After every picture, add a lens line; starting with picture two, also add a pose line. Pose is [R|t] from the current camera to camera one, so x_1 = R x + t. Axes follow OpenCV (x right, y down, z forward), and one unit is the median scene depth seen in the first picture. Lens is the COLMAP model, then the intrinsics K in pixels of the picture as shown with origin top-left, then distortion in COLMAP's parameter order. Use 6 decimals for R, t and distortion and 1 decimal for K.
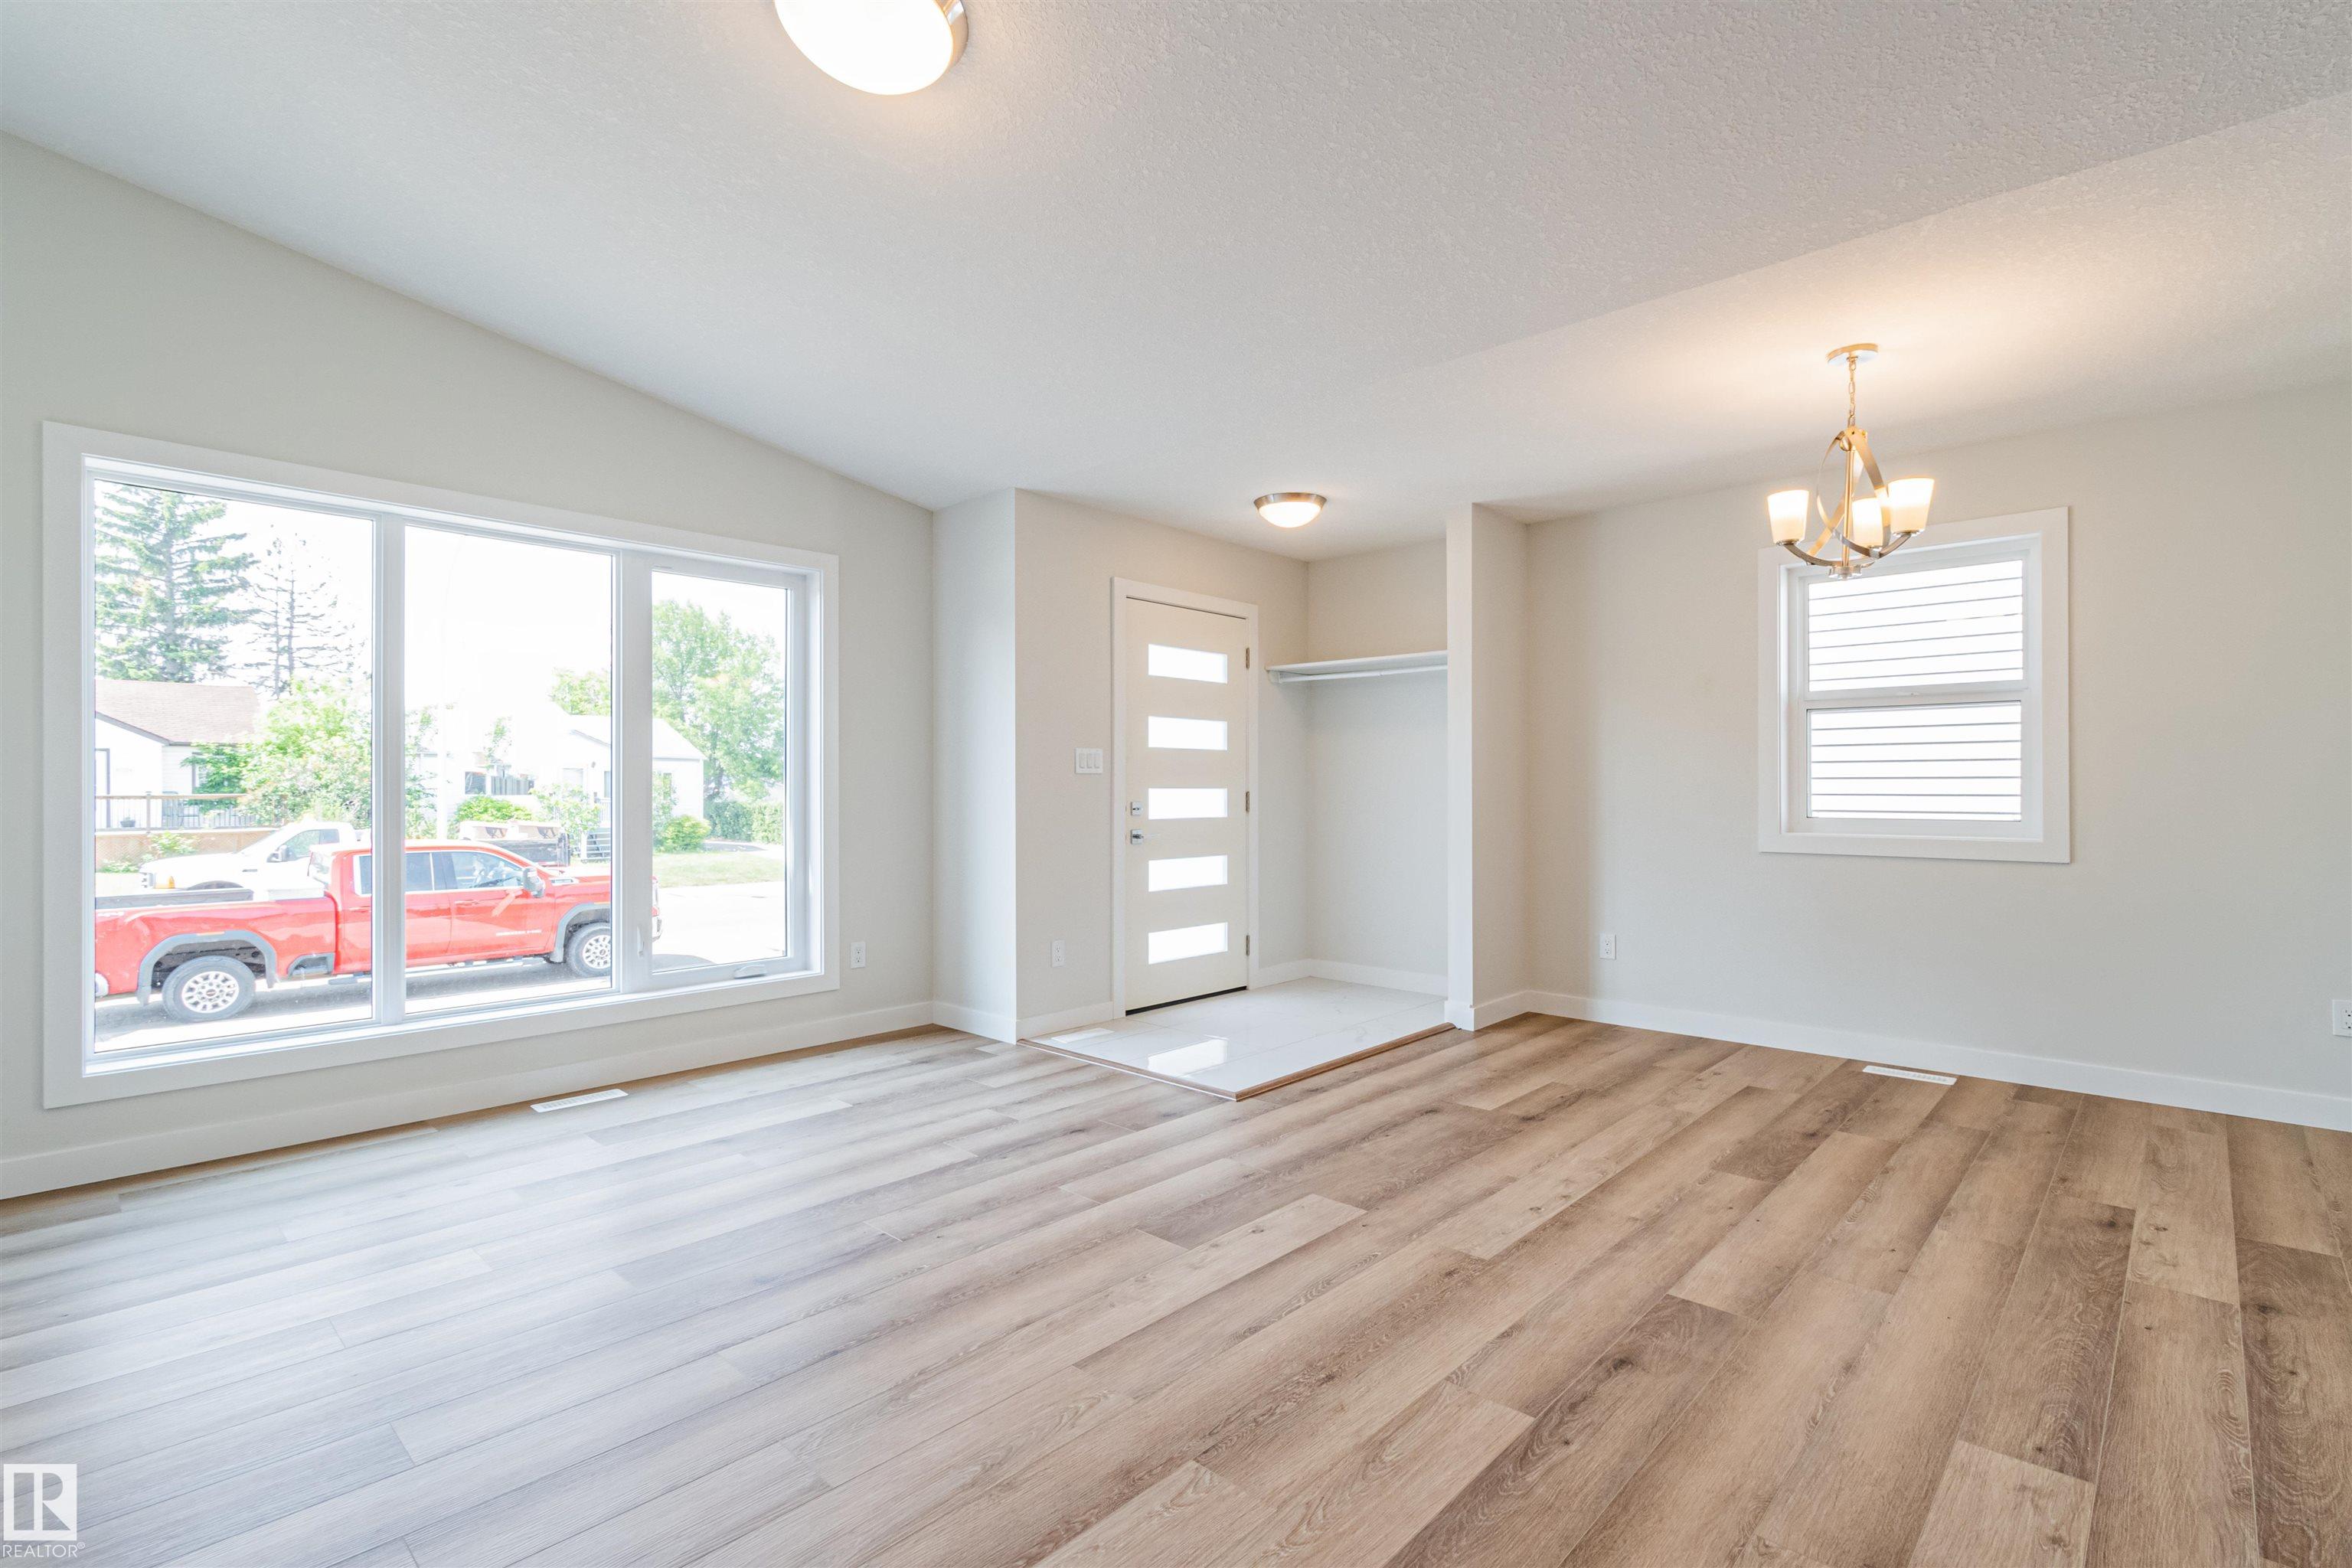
lens RADIAL K [[1083.4, 0, 1170.5], [0, 1083.4, 787.1], [0, 0, 1]] dist [0.008868, -0.005832]
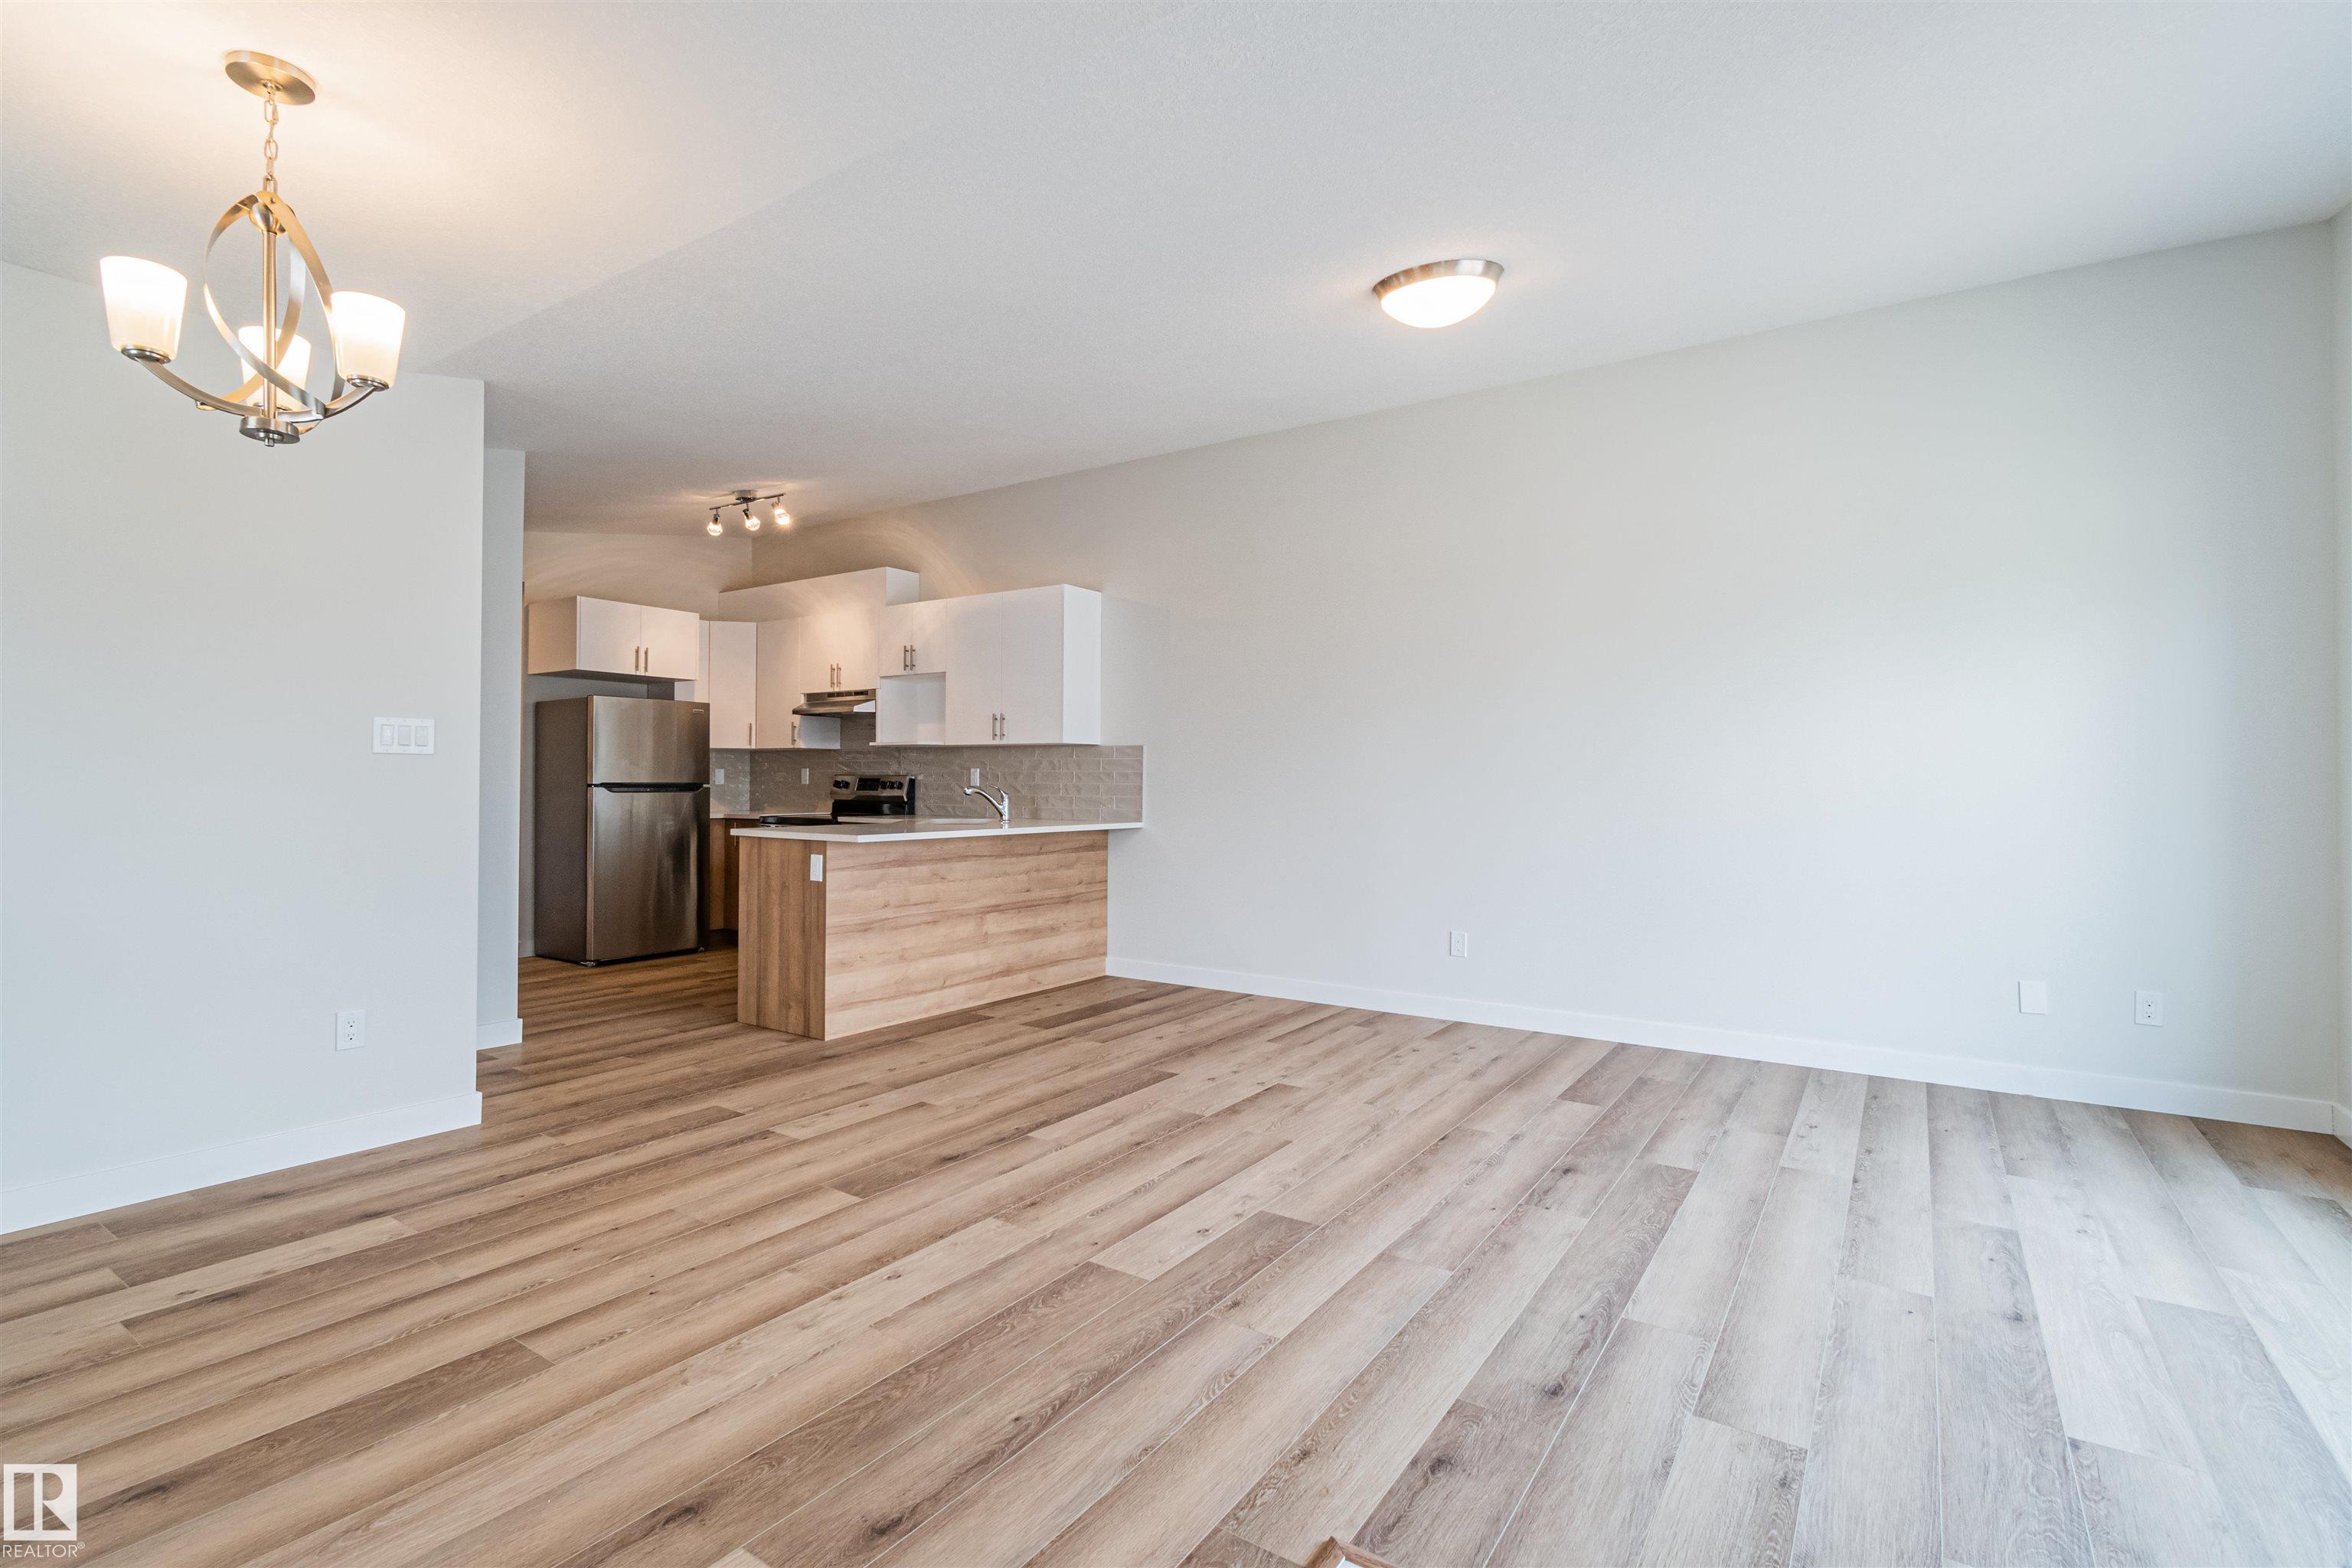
lens RADIAL K [[1083.4, 0, 1166.5], [0, 1083.4, 776.6], [0, 0, 1]] dist [0.008868, -0.005832]
pose [[-0.988729, -0.003767, -0.149671, 0.242116], [-0.003308, 0.999989, -0.003318, -0.007290], [0.149682, -0.002785, -0.988730, 1.810588]]
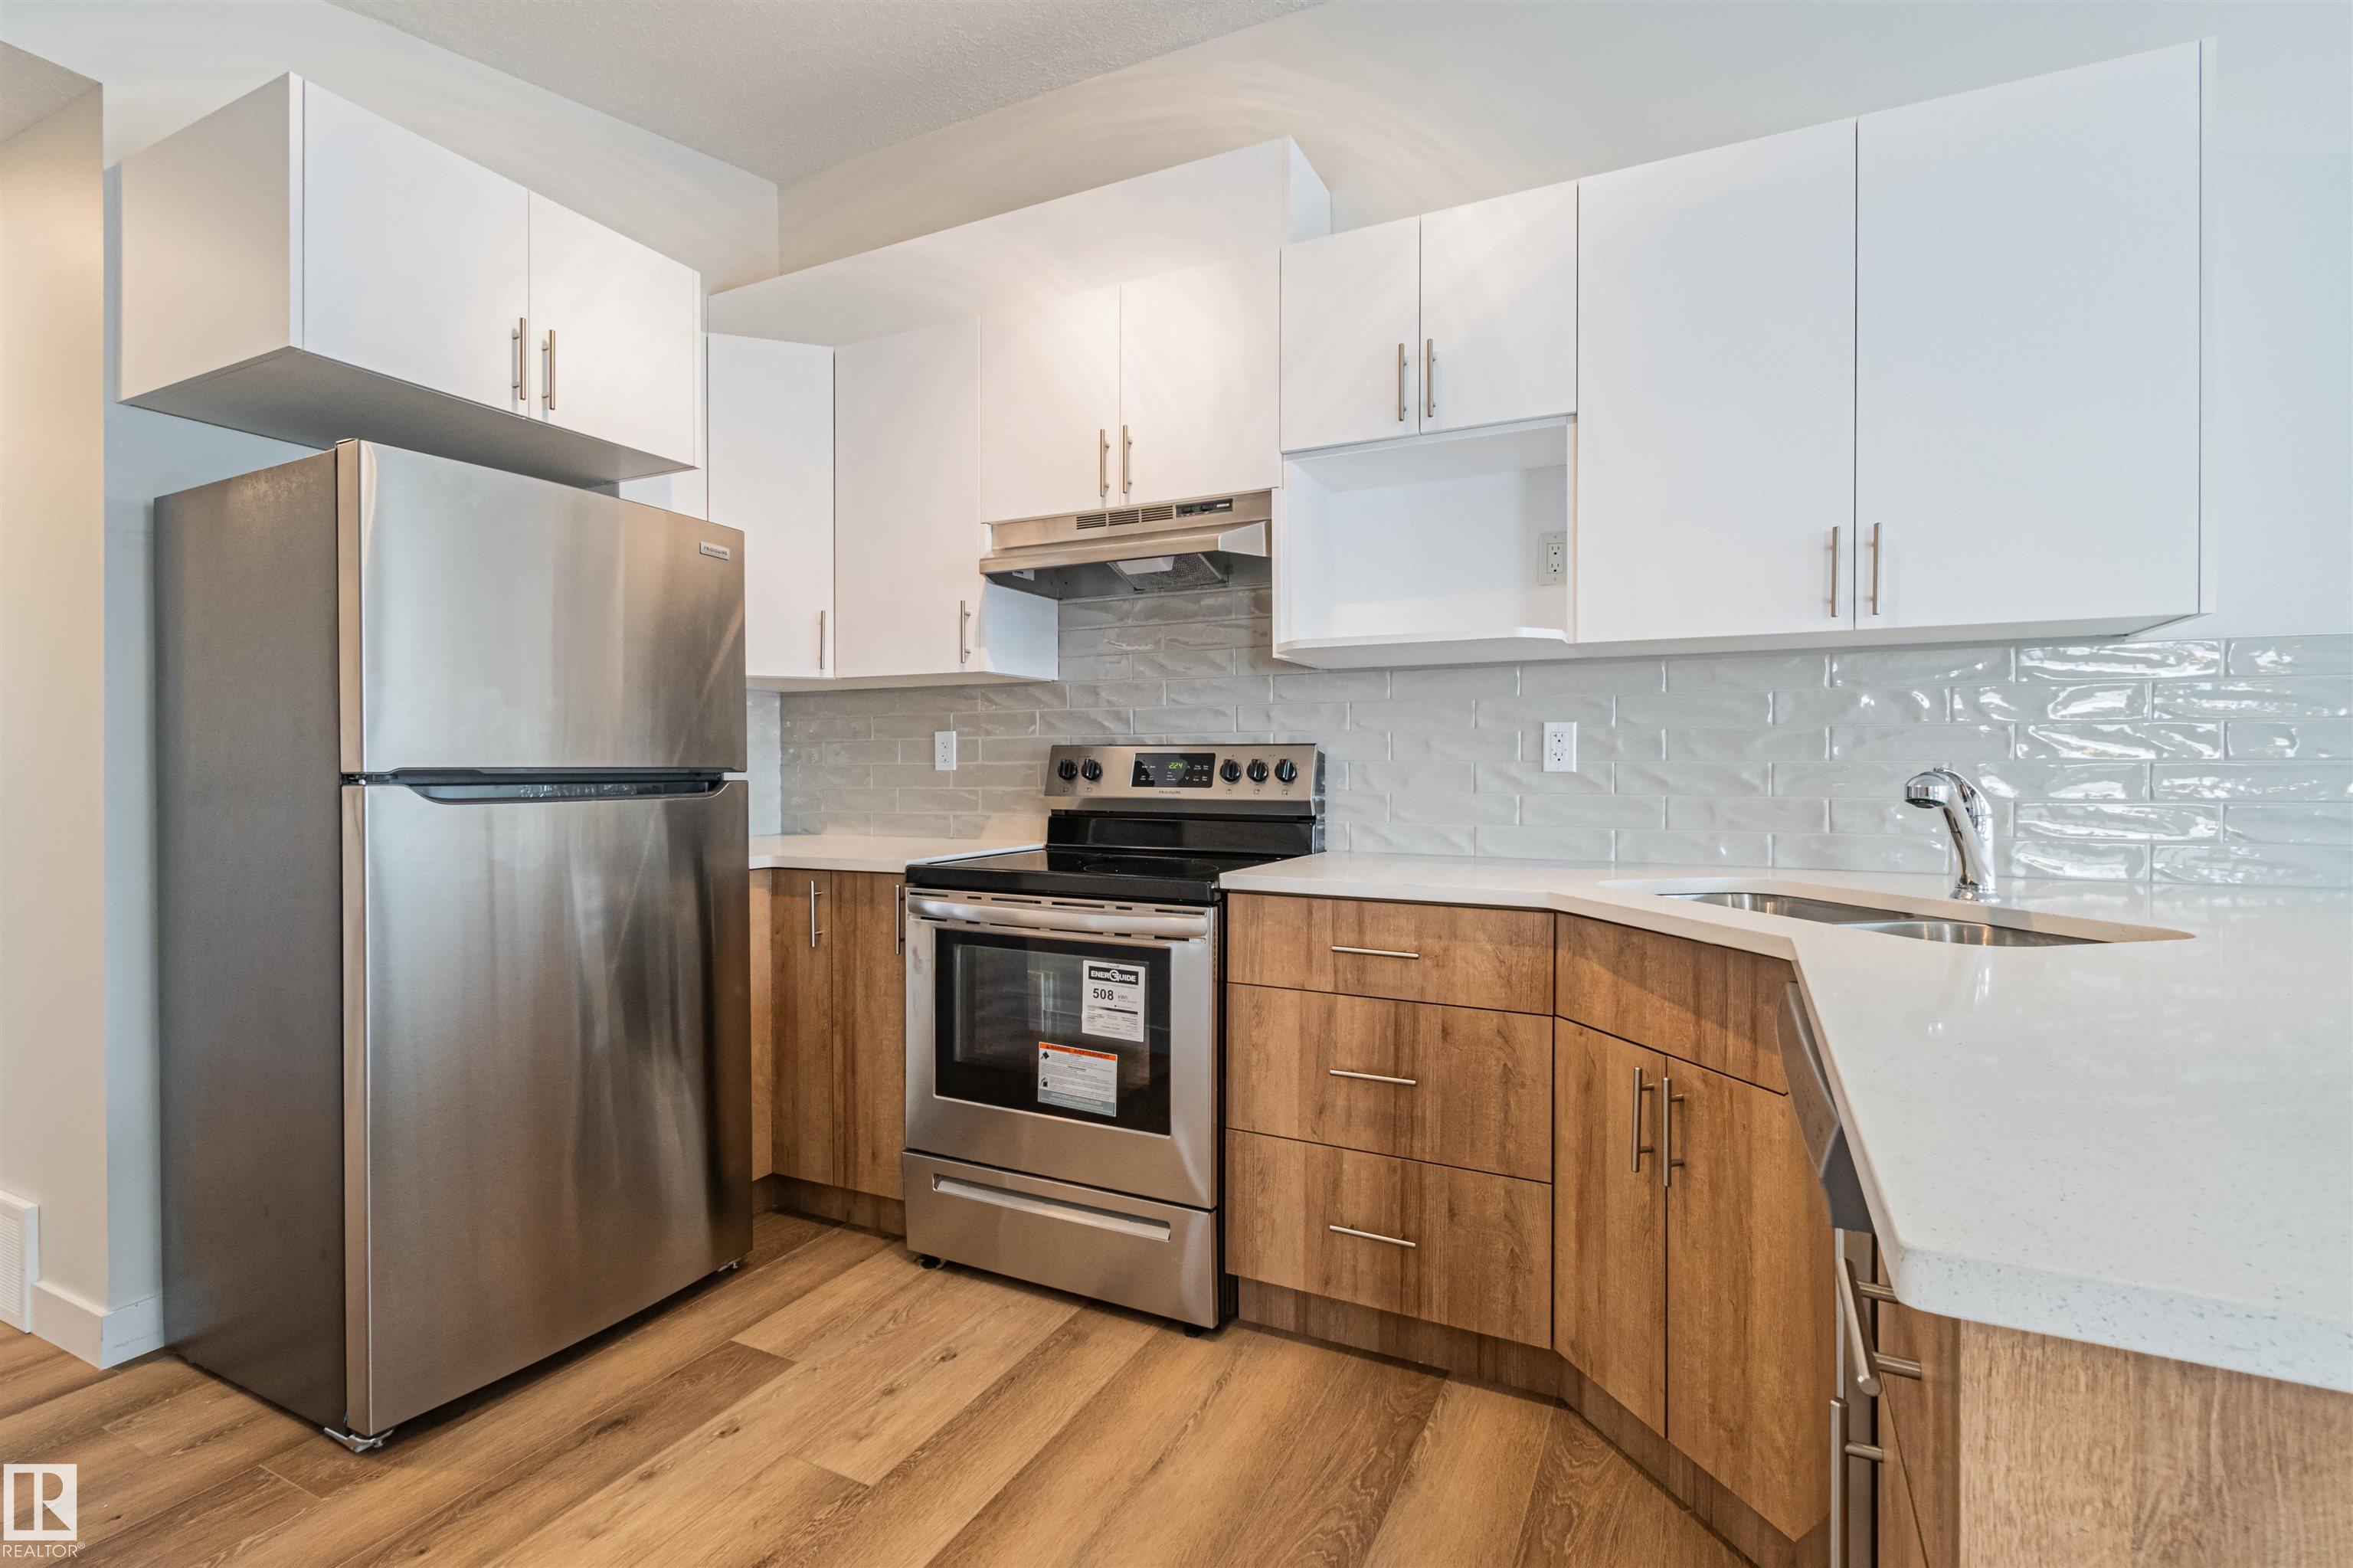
lens RADIAL K [[1083.9, 0, 1173.7], [0, 1083.9, 787.0], [0, 0, 1]] dist [0.008868, -0.005832]
pose [[-0.957046, 0.006763, -0.289858, 0.809913], [0.002124, 0.999865, 0.016317, 0.003011], [0.289929, 0.015000, -0.956931, 0.158863]]
